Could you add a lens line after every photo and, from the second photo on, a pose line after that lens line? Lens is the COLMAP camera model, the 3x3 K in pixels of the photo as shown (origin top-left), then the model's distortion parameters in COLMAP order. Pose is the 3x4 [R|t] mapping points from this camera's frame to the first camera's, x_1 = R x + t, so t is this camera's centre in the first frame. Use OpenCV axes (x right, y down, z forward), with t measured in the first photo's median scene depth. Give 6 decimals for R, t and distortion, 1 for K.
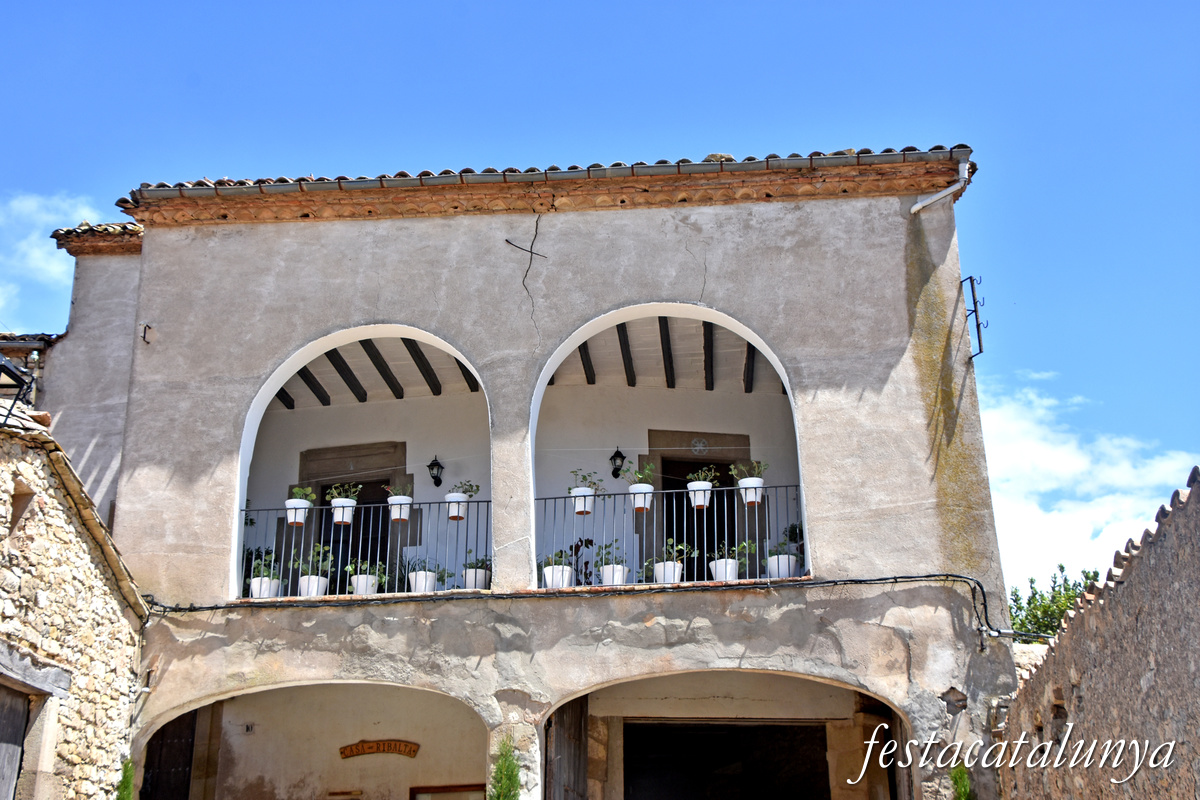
lens RADIAL K [[1349.3, 0, 595.3], [0, 1349.3, 401.0], [0, 0, 1]] dist [0.034153, 0.000000]
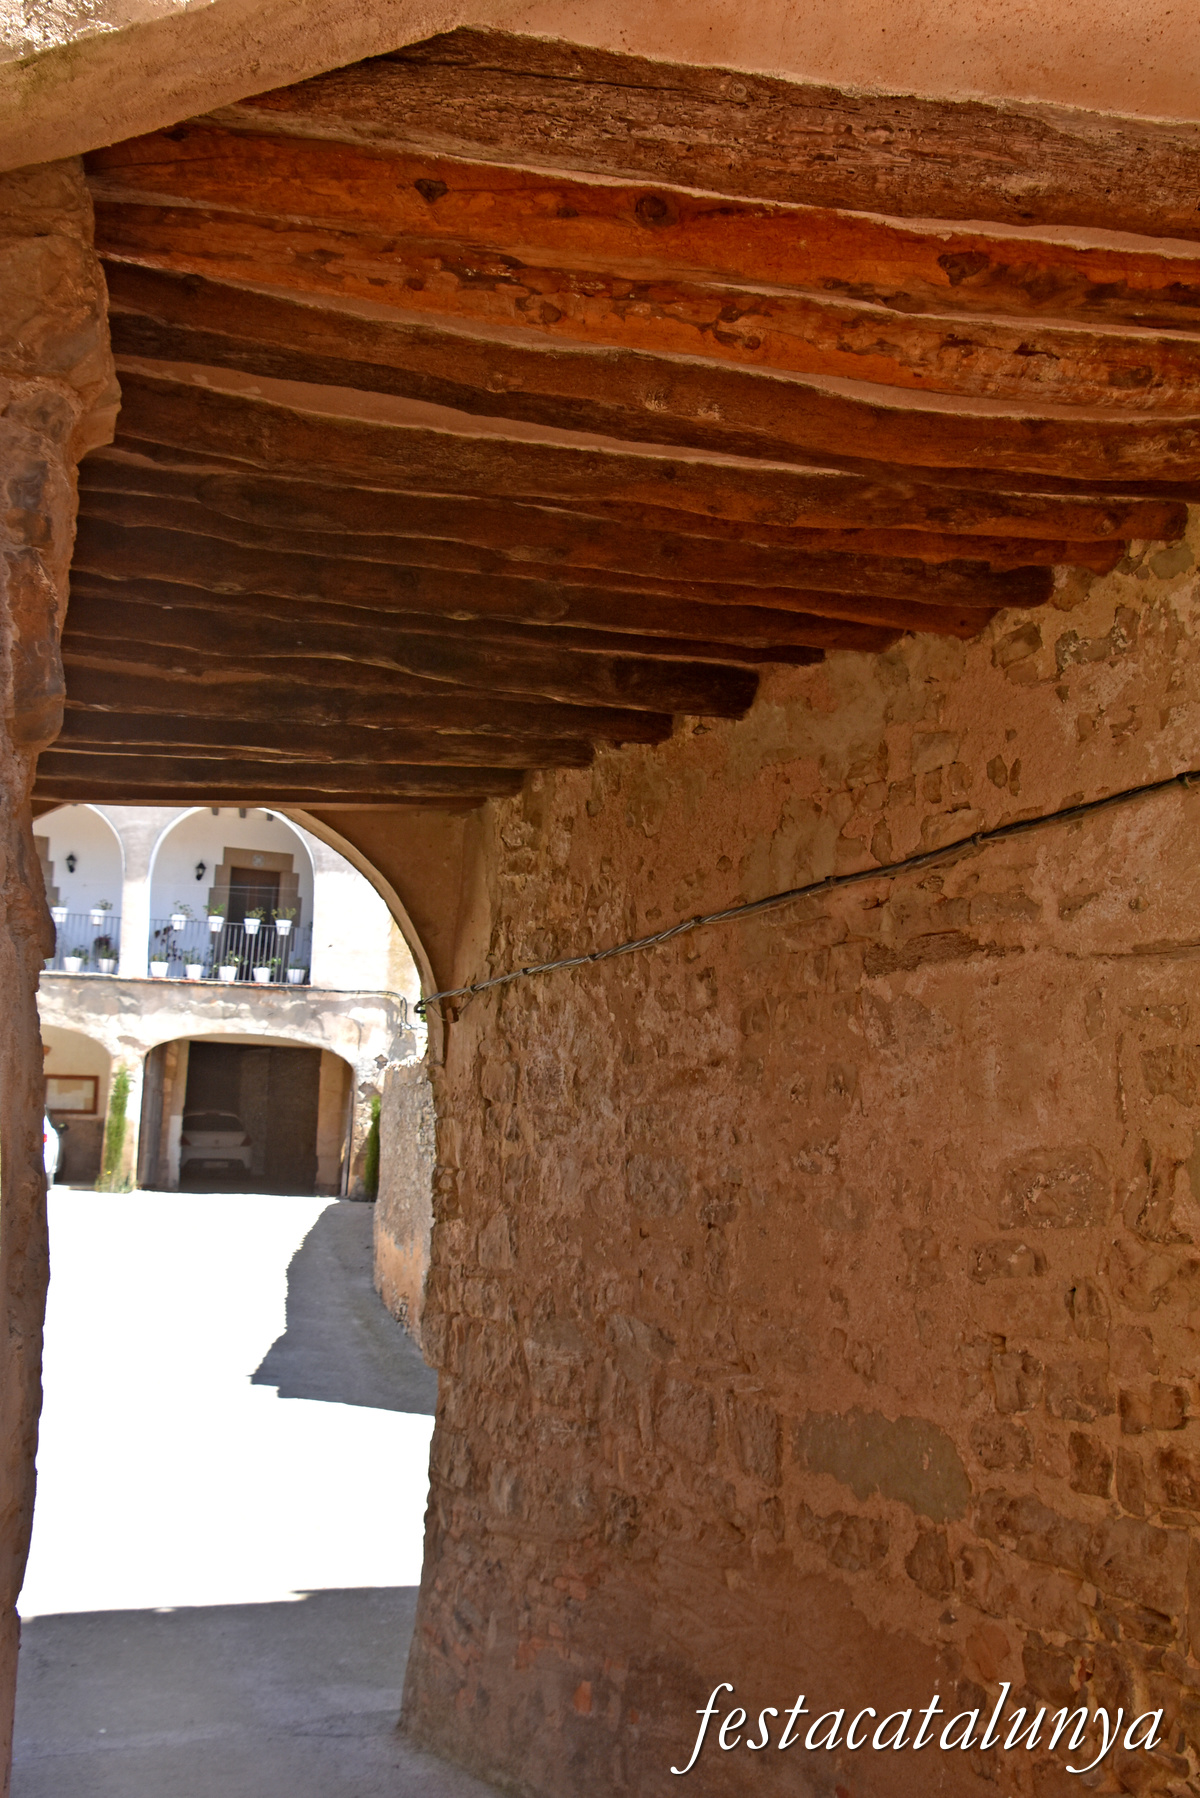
lens RADIAL K [[1844.0, 0, 599.6], [0, 1844.0, 896.0], [0, 0, 1]] dist [-0.011871, 0.000000]
pose [[0.962590, 0.084570, 0.257427, -0.100298], [-0.144071, 0.964366, 0.221907, -0.548144], [-0.229487, -0.250693, 0.940473, -1.251824]]
